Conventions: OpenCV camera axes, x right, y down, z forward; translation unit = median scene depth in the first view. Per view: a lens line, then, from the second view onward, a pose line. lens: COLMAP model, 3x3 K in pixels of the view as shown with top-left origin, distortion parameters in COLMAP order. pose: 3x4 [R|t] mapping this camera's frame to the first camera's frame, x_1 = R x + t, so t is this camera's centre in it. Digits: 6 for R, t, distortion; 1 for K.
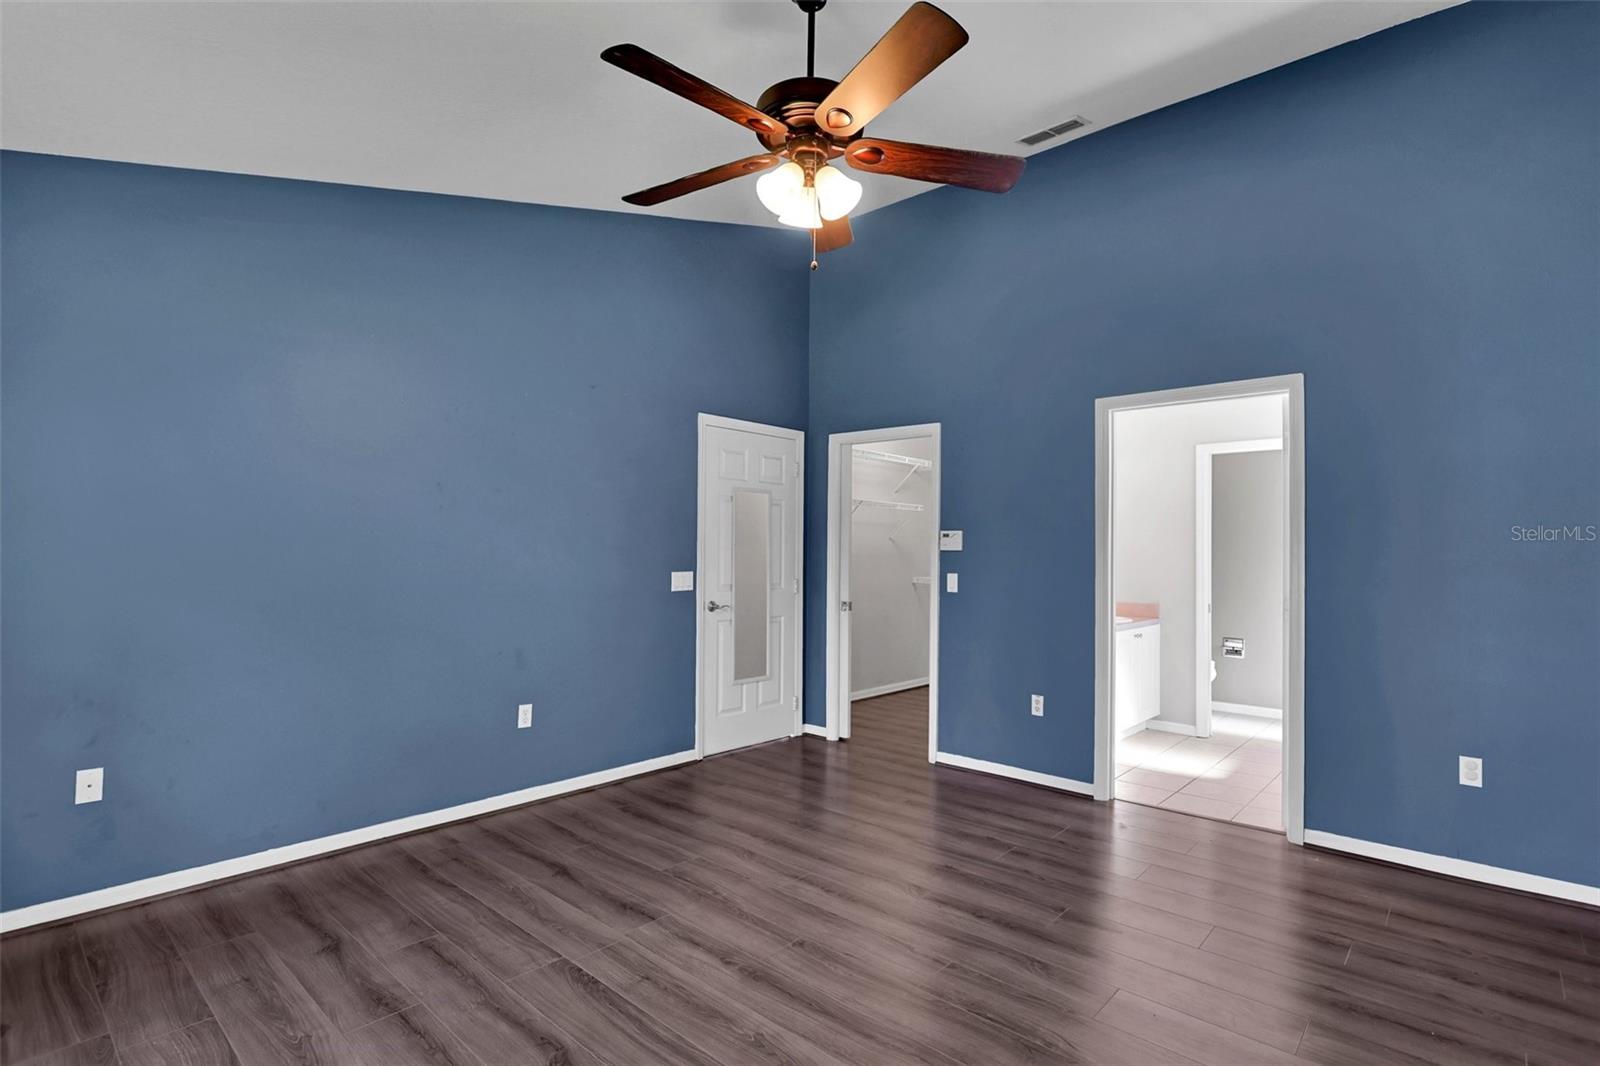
lens RADIAL K [[773.0, 0, 797.9], [0, 773.0, 519.6], [0, 0, 1]] dist [-0.013115, 0.002106]
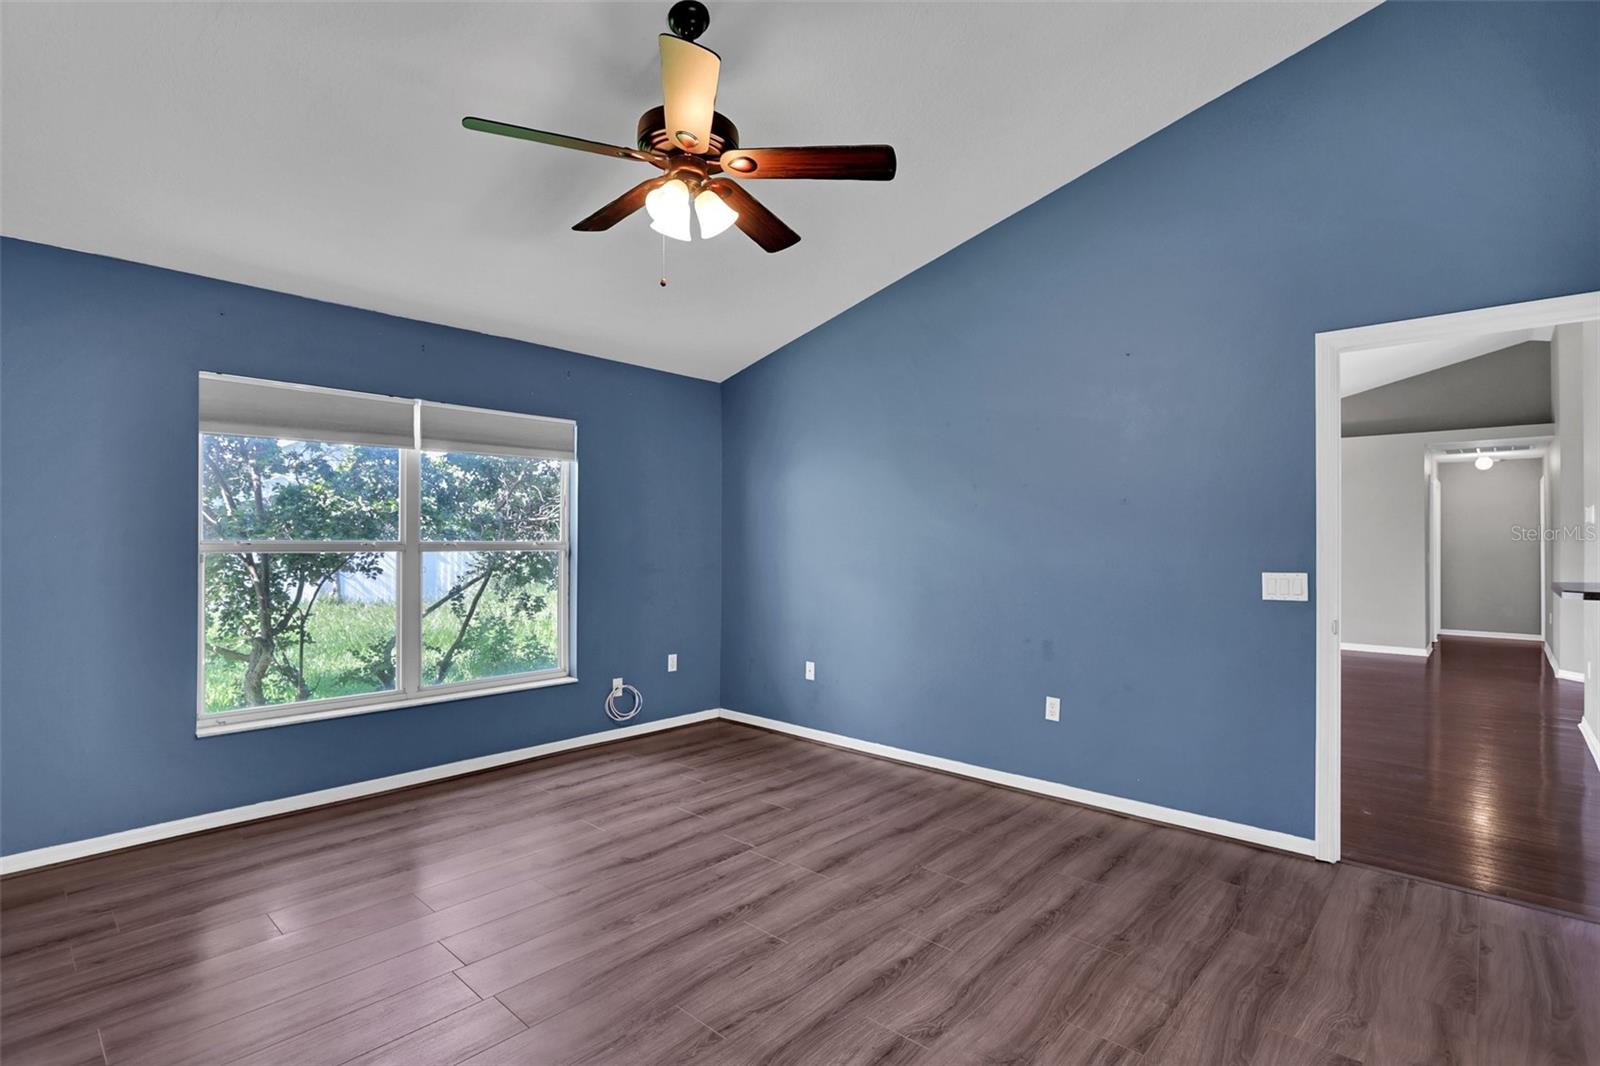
lens RADIAL K [[757.7, 0, 797.2], [0, 757.7, 542.8], [0, 0, 1]] dist [-0.009492, 0.000138]
pose [[-0.004303, -0.005278, -0.999977, 0.903581], [0.037882, 0.999267, -0.005438, 0.045448], [0.999273, -0.037905, -0.004100, 0.980936]]
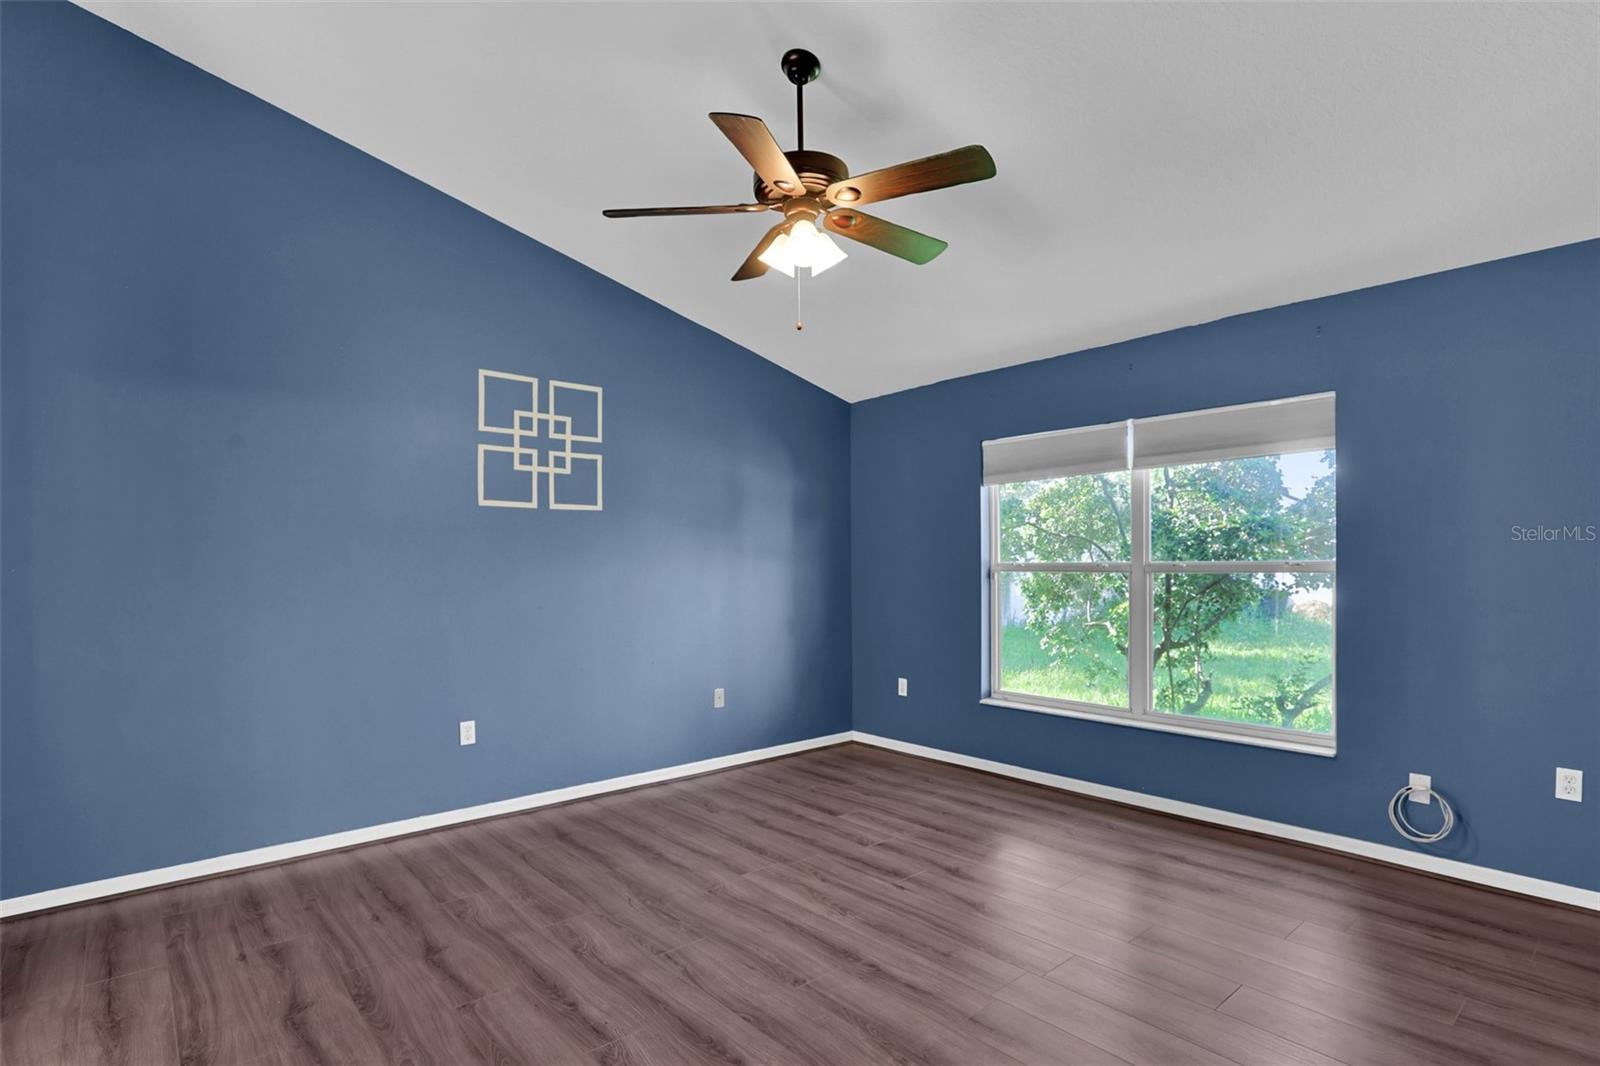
lens RADIAL K [[789.0, 0, 795.9], [0, 789.0, 561.6], [0, 0, 1]] dist [-0.012882, 0.000383]
pose [[-0.993368, -0.001157, 0.114977, -0.096603], [-0.006465, 0.998929, -0.045810, 0.080744], [-0.114801, -0.046250, -0.992311, 1.832694]]
